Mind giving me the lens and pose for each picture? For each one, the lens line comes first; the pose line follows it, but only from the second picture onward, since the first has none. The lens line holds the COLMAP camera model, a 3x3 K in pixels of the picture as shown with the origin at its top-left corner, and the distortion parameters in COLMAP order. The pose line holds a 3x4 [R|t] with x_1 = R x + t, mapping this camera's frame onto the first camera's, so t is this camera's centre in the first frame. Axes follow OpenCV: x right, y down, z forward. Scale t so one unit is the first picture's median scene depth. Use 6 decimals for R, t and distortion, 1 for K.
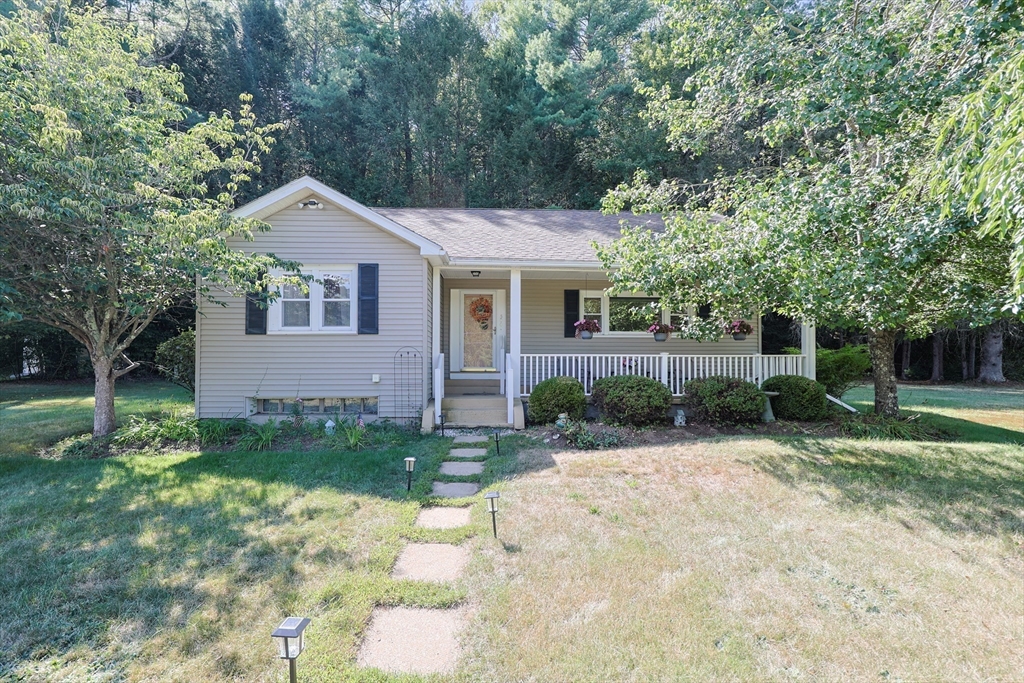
lens RADIAL K [[442.2, 0, 510.2], [0, 442.2, 339.1], [0, 0, 1]] dist [-0.000876, 0.000045]
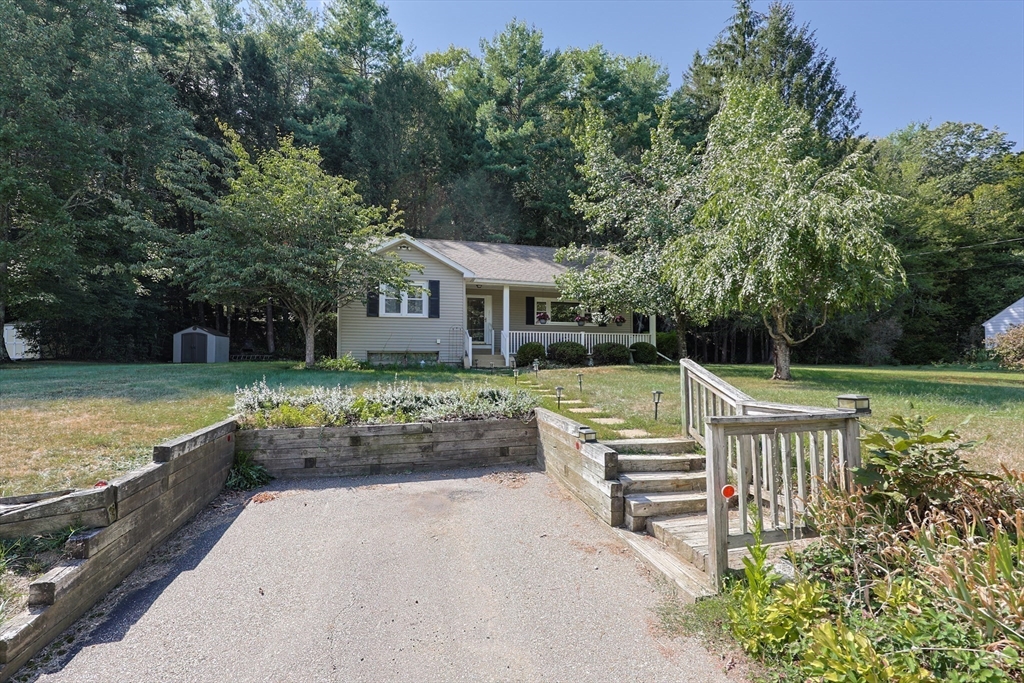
lens RADIAL K [[452.0, 0, 507.6], [0, 452.0, 330.8], [0, 0, 1]] dist [0.000475, -0.000075]
pose [[0.980320, 0.013345, 0.196962, -0.352915], [-0.007427, 0.999499, -0.030751, 0.089721], [-0.197274, 0.028683, 0.979929, -0.842153]]
